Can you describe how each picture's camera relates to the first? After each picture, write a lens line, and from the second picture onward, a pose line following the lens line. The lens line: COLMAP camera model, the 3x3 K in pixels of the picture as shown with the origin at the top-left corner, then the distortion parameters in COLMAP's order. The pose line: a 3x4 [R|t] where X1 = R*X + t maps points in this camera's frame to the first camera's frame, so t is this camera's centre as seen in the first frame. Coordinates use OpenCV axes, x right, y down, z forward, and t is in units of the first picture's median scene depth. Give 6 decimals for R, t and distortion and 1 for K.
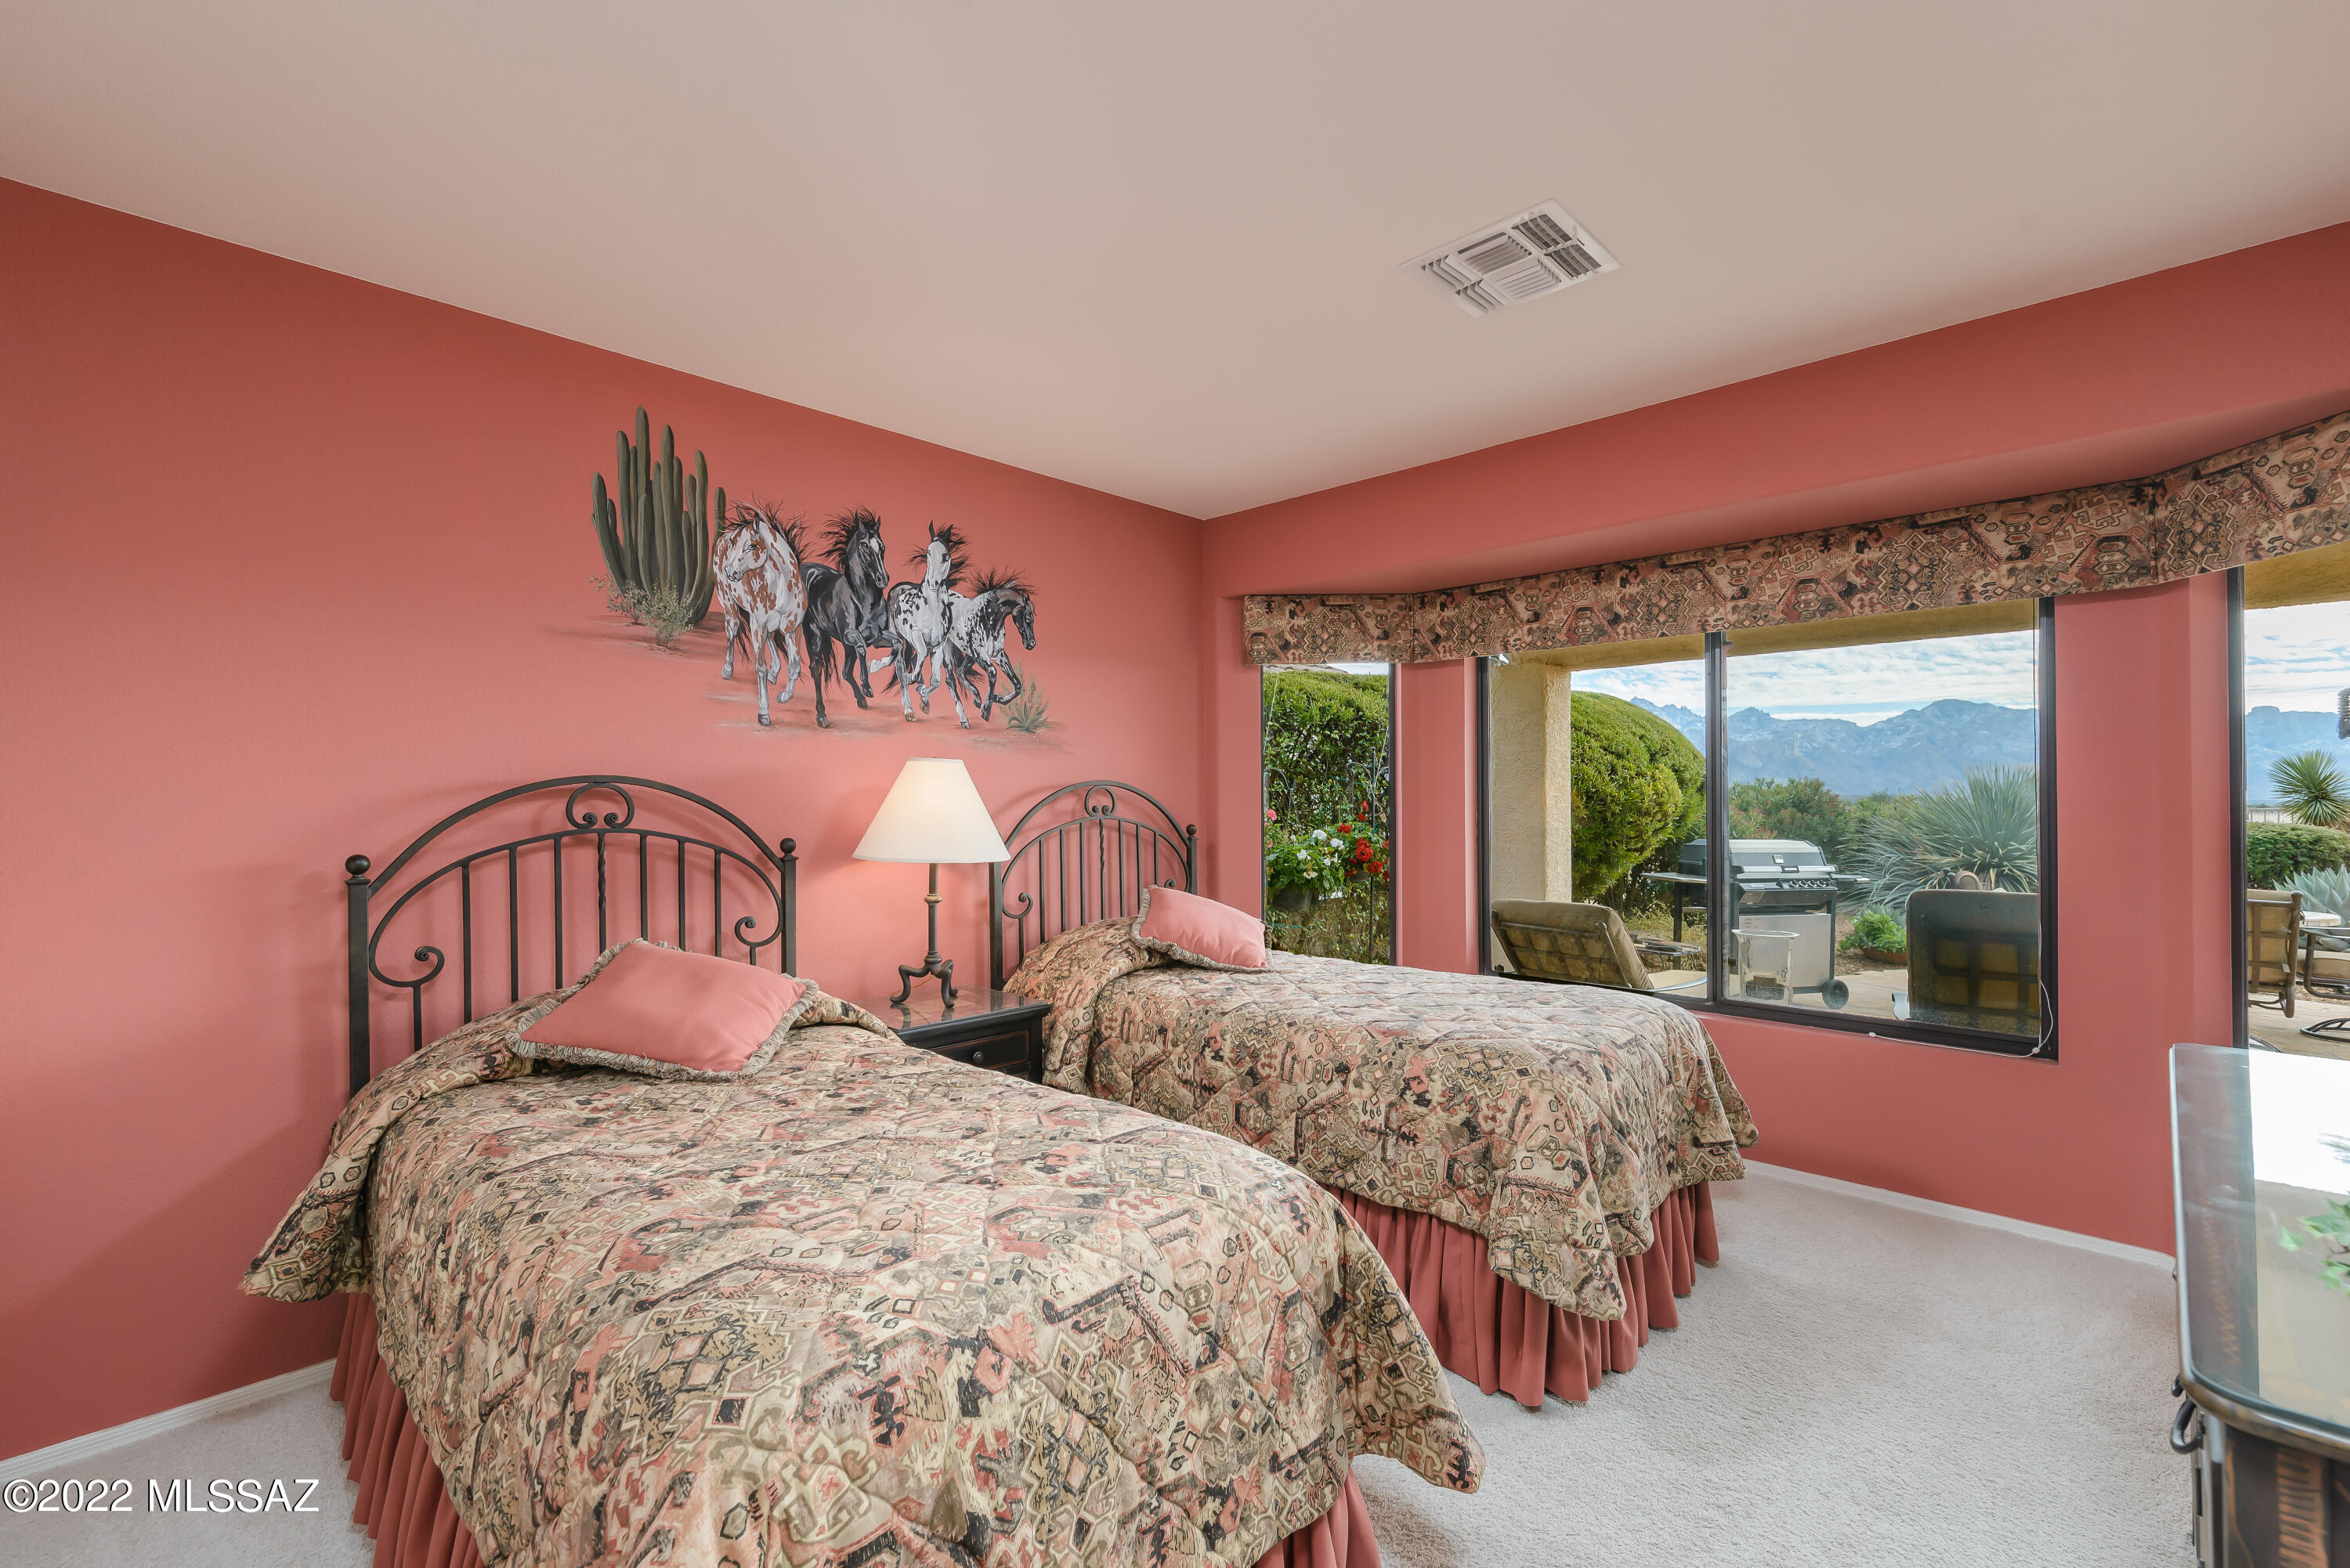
lens RADIAL K [[1018.2, 0, 1178.9], [0, 1018.2, 795.1], [0, 0, 1]] dist [0.001366, 0.000037]
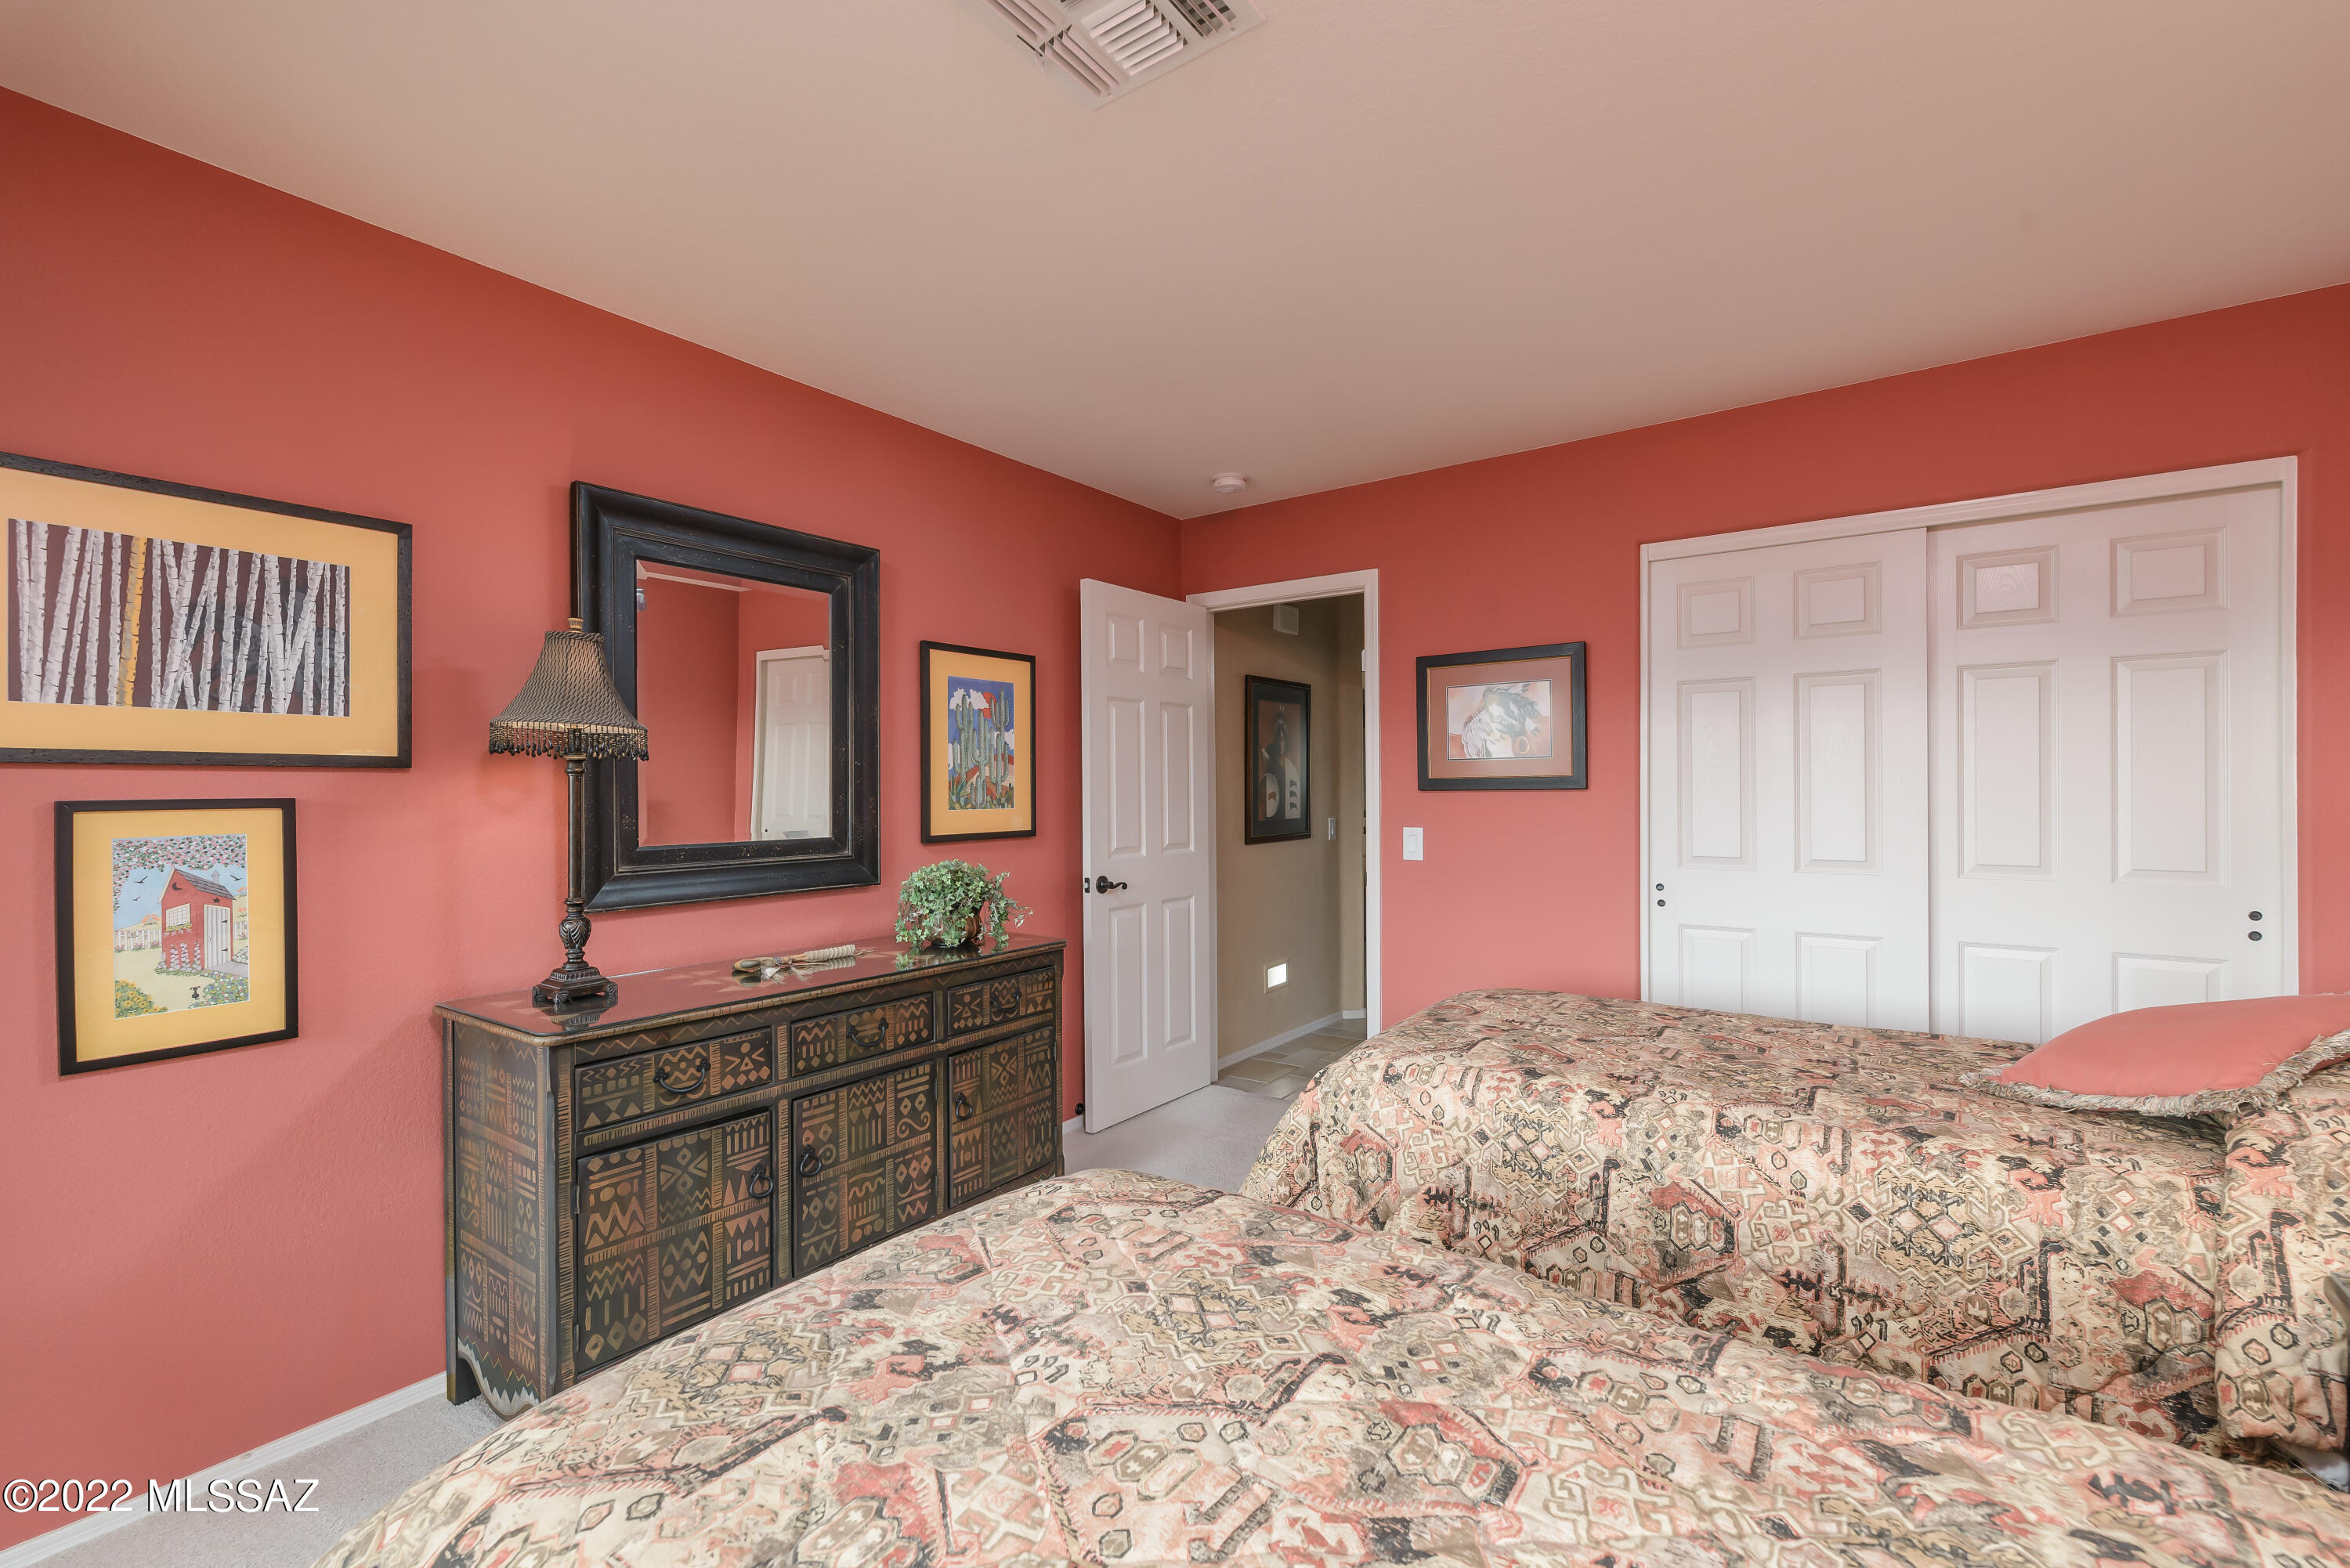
lens RADIAL K [[1018.2, 0, 1177.9], [0, 1018.2, 796.7], [0, 0, 1]] dist [0.001366, 0.000037]
pose [[-0.991309, 0.001517, -0.131548, -0.210234], [0.002910, 0.999942, -0.010397, 0.014626], [0.131525, -0.010690, -0.991255, 1.697503]]
